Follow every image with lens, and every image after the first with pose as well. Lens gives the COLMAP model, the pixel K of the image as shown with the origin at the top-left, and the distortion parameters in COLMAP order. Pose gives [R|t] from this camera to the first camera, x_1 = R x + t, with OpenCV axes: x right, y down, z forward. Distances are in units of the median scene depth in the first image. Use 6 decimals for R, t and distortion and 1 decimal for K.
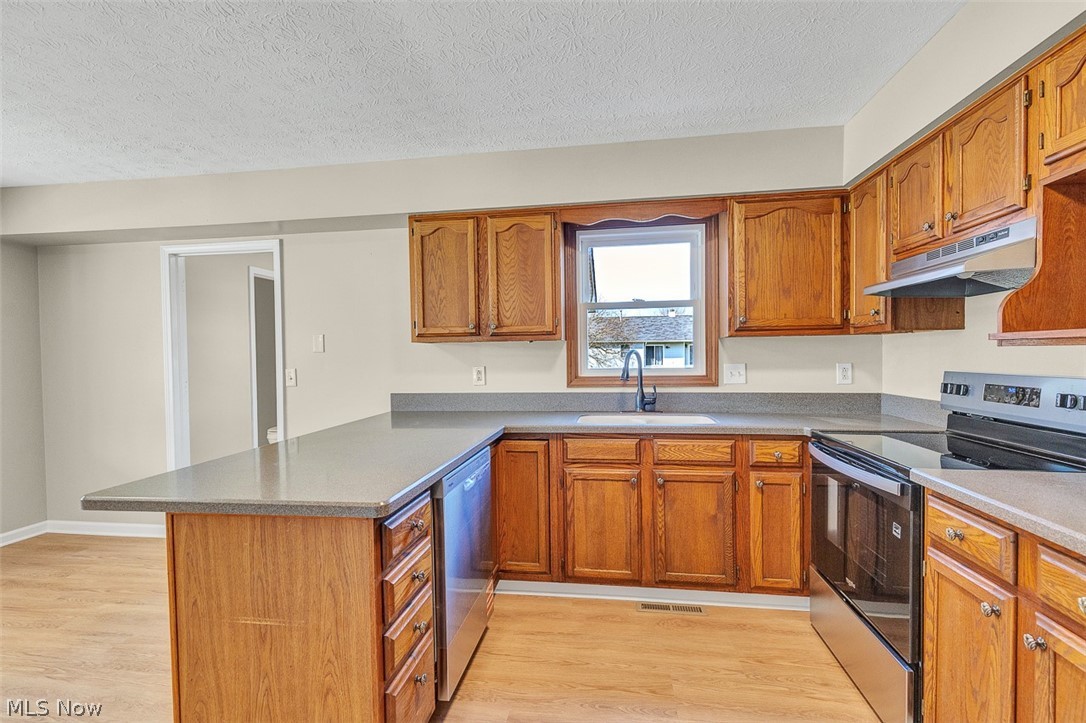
lens RADIAL K [[492.2, 0, 545.7], [0, 492.2, 358.3], [0, 0, 1]] dist [0.009883, -0.000667]
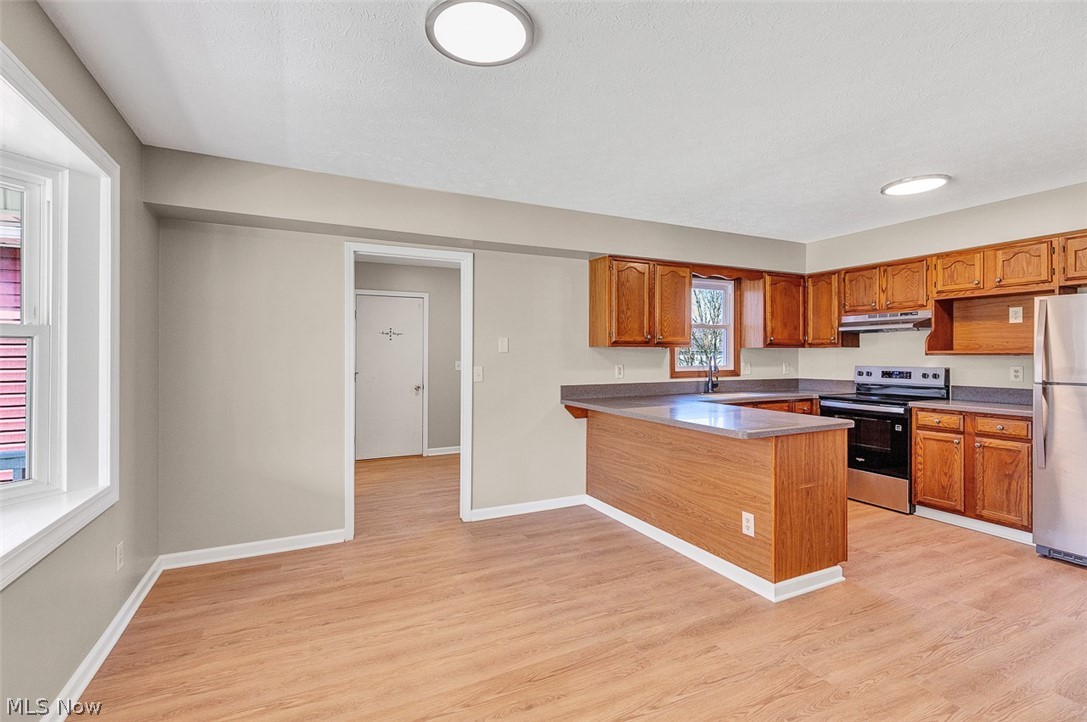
lens RADIAL K [[492.7, 0, 541.7], [0, 492.7, 354.0], [0, 0, 1]] dist [0.009883, -0.000667]
pose [[0.820788, 0.014063, 0.571060, -1.249707], [-0.003958, 0.999813, -0.018933, 0.015162], [-0.571219, 0.013280, 0.820690, -0.025290]]
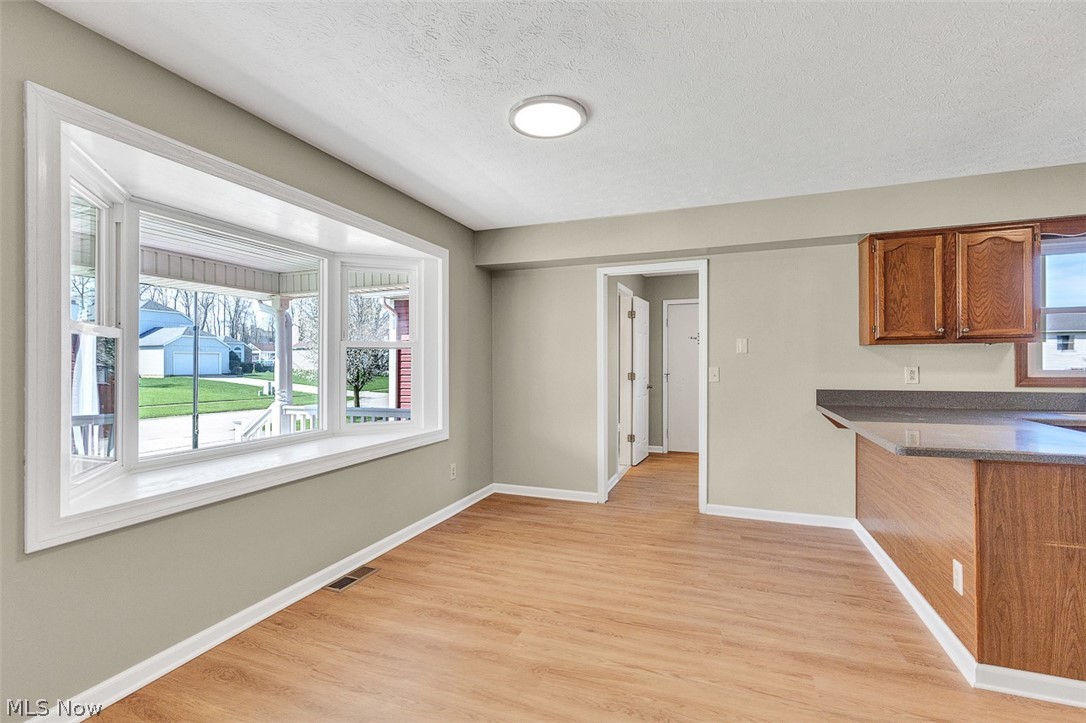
lens RADIAL K [[492.2, 0, 544.5], [0, 492.2, 362.8], [0, 0, 1]] dist [0.009883, -0.000667]
pose [[0.978418, 0.009808, -0.206403, -0.800867], [-0.011904, 0.999889, -0.008915, 0.030652], [0.206292, 0.011179, 0.978427, -0.294365]]
